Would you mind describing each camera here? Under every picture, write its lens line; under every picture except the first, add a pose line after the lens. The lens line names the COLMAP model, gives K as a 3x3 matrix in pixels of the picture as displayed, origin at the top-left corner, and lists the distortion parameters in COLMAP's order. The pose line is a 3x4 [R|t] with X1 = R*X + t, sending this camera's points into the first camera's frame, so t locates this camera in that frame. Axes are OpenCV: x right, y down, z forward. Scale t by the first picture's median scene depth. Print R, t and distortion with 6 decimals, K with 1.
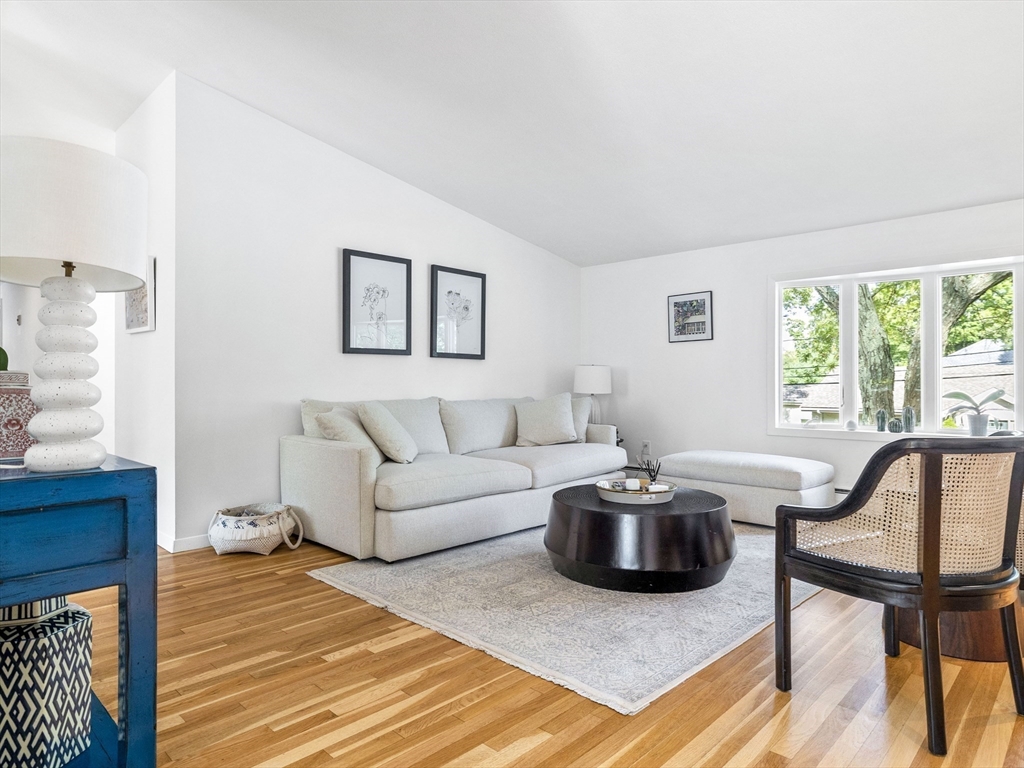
lens RADIAL K [[604.4, 0, 497.6], [0, 604.4, 381.4], [0, 0, 1]] dist [0.002562, -0.003423]
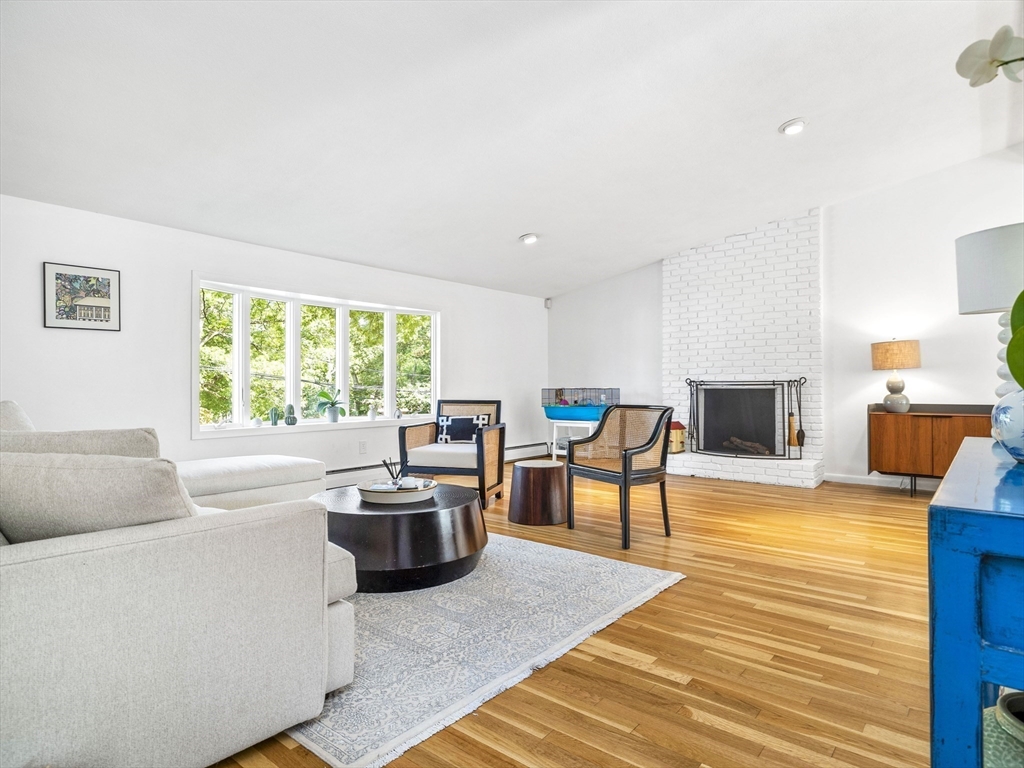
lens RADIAL K [[604.4, 0, 489.3], [0, 604.4, 384.4], [0, 0, 1]] dist [0.002562, -0.003423]
pose [[-0.083136, 0.003875, 0.996531, -1.028520], [-0.001155, 0.999991, -0.003985, 0.009836], [-0.996538, -0.001482, -0.083131, 1.202518]]
